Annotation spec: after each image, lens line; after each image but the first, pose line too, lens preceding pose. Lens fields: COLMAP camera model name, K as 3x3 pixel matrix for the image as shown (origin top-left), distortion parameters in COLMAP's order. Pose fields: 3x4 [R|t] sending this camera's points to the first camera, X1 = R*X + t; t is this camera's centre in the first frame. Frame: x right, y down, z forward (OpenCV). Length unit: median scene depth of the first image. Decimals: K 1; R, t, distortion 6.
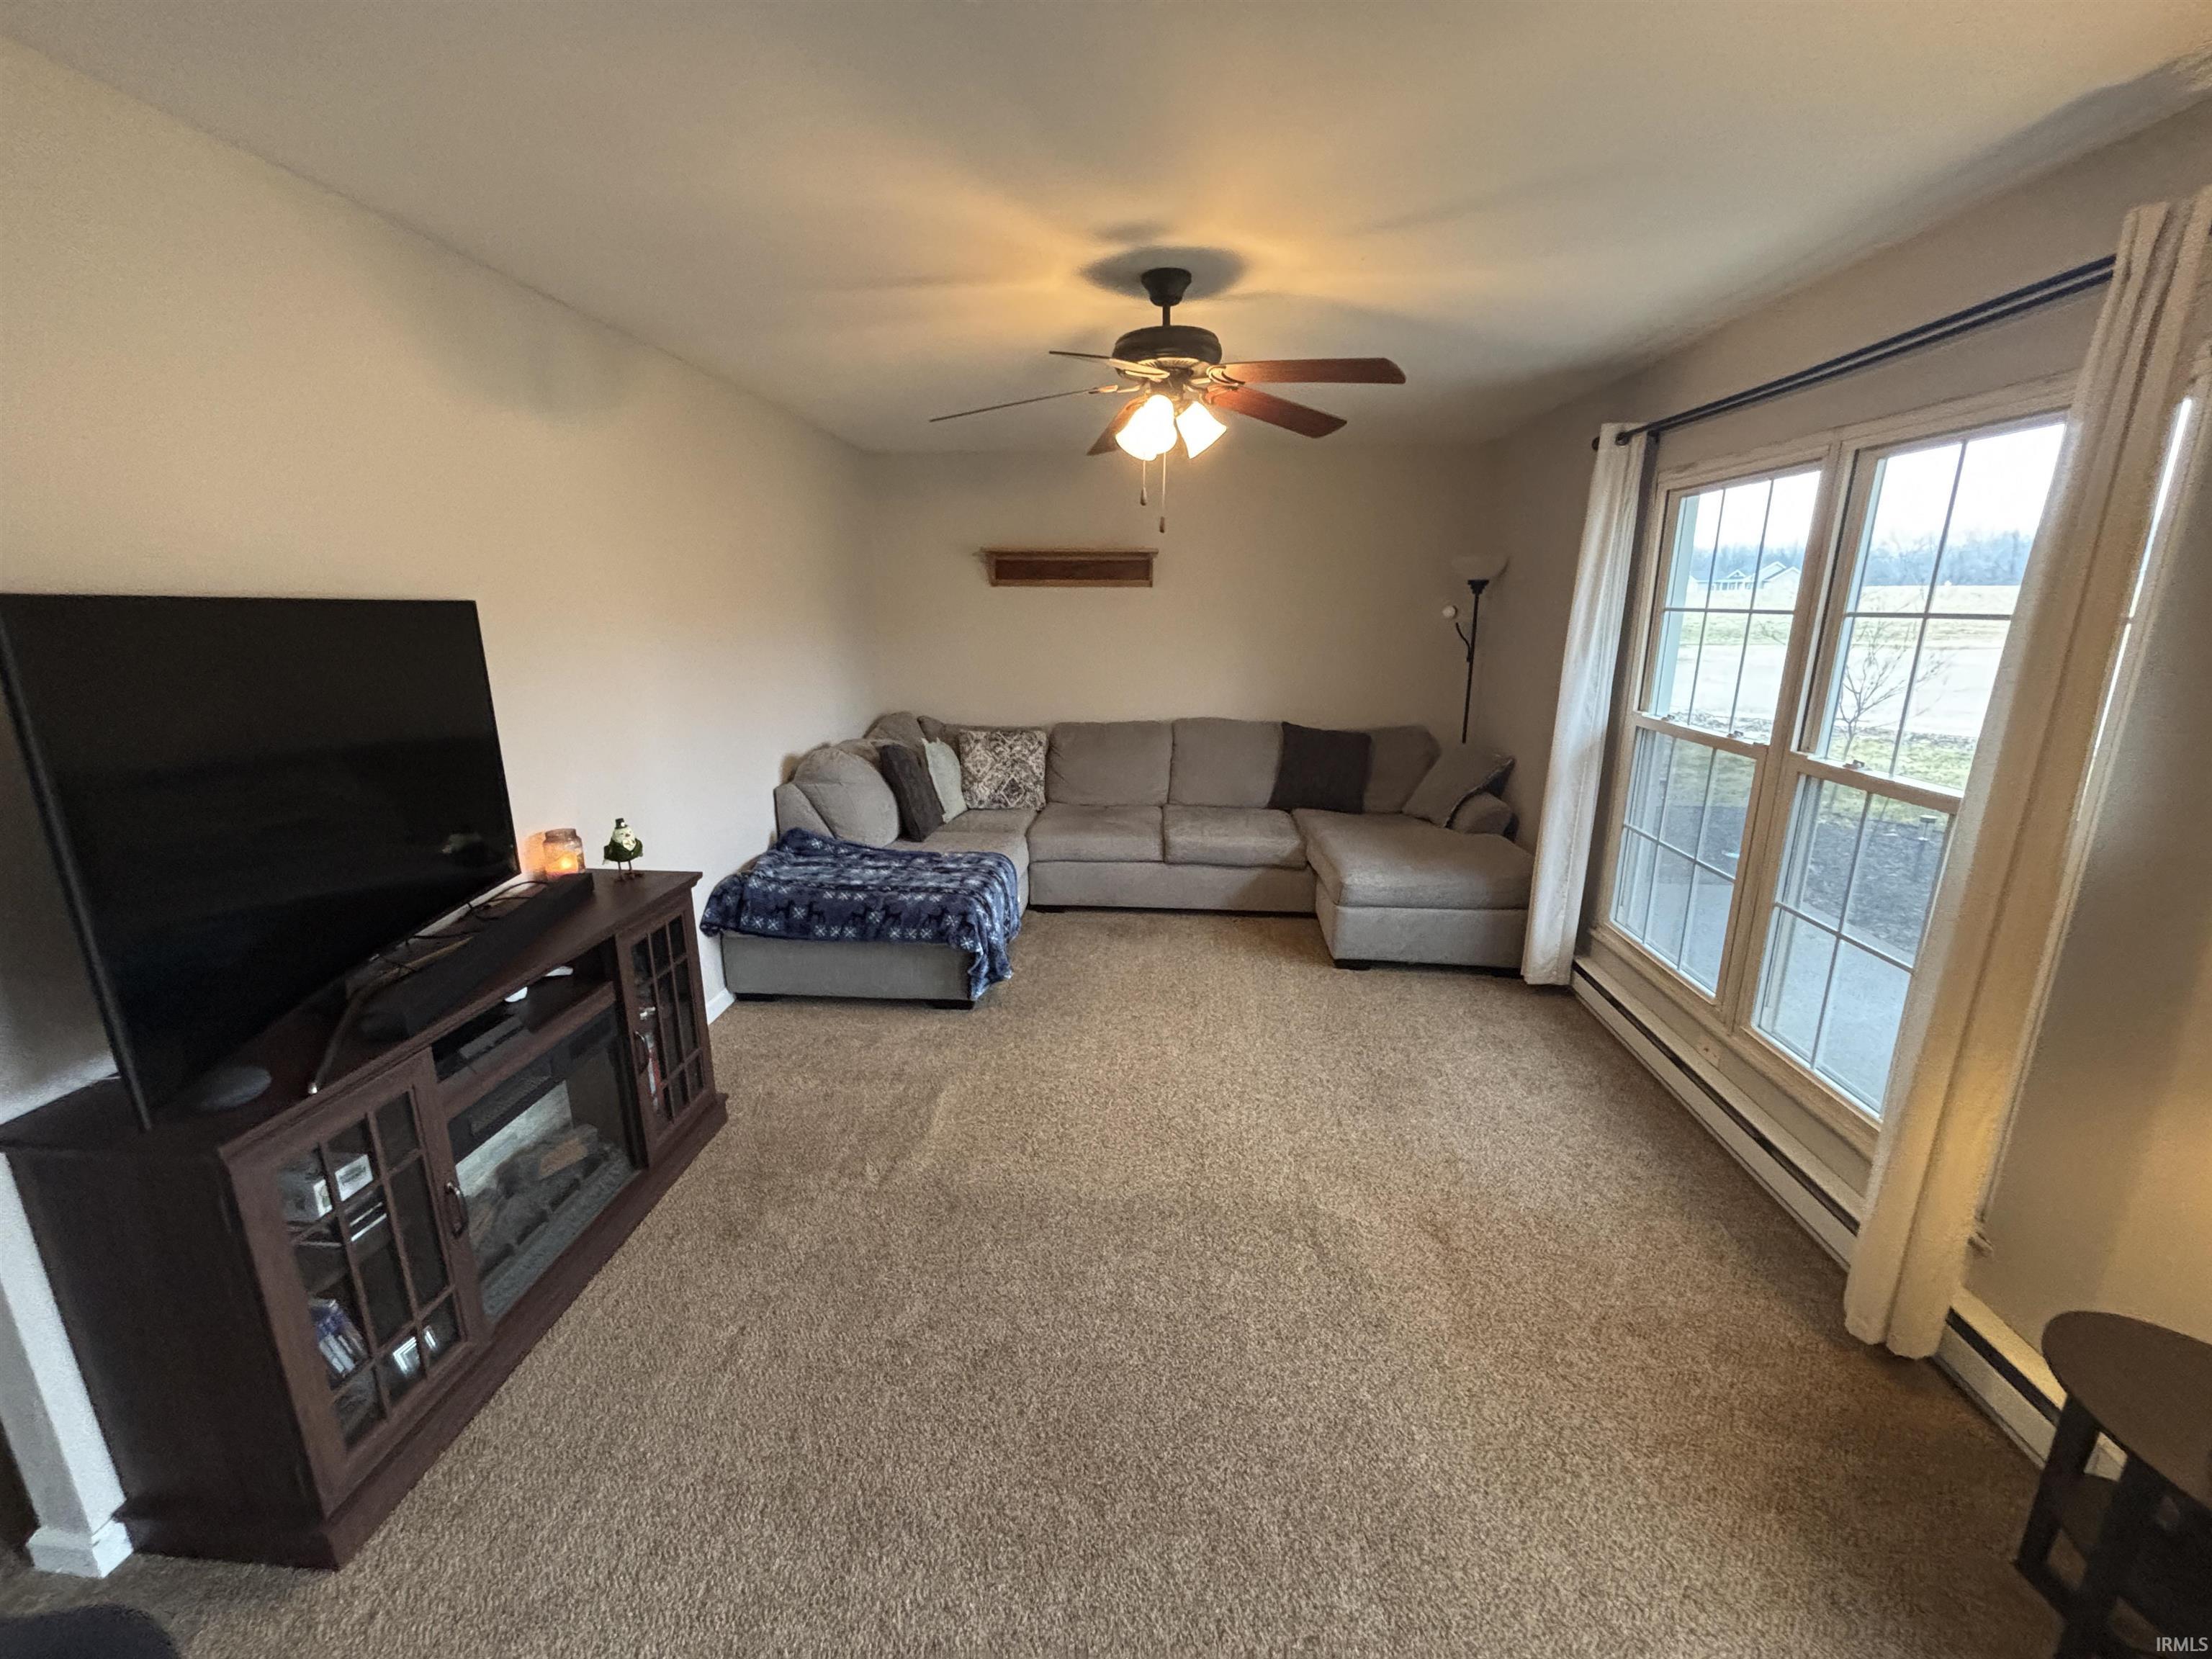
lens RADIAL K [[891.6, 0, 1106.0], [0, 891.6, 829.5], [0, 0, 1]] dist [0.012380, -0.014642]
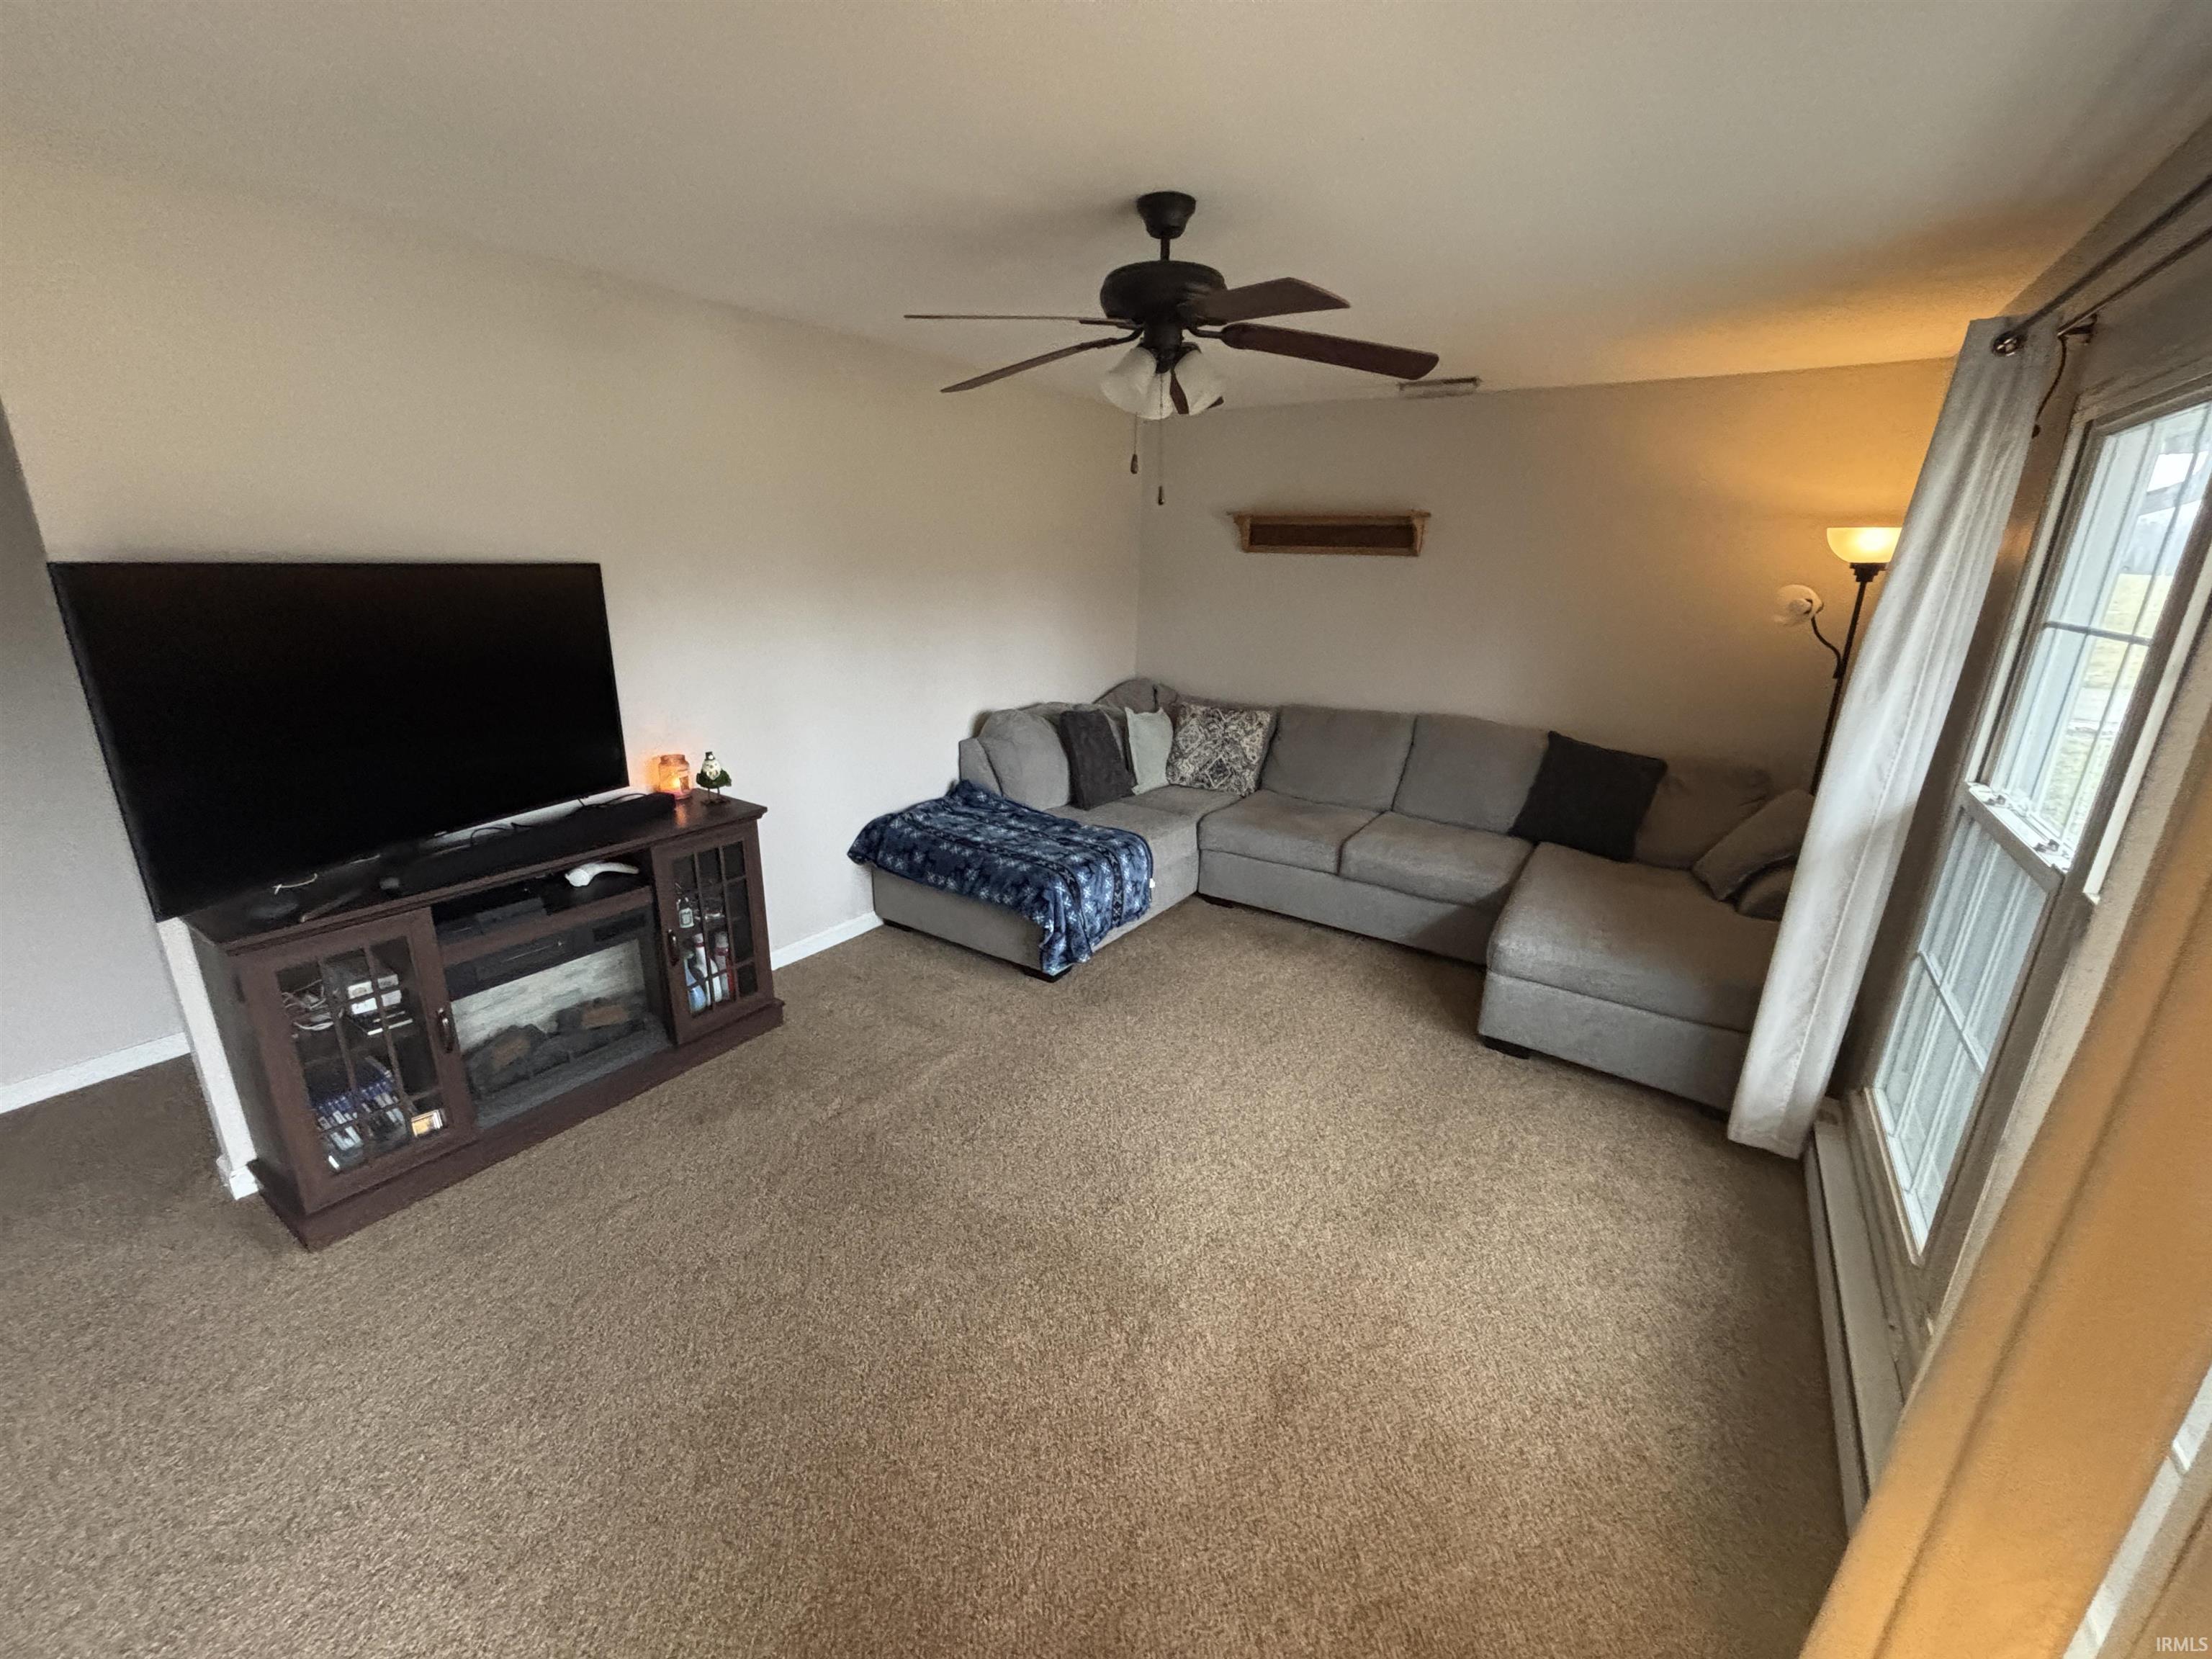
lens RADIAL K [[896.9, 0, 1099.1], [0, 896.9, 826.6], [0, 0, 1]] dist [0.011719, -0.007041]
pose [[0.869257, 0.162730, -0.466810, 0.329355], [-0.143877, 0.986670, 0.076037, -0.054746], [0.472961, 0.001068, 0.881083, 0.135325]]
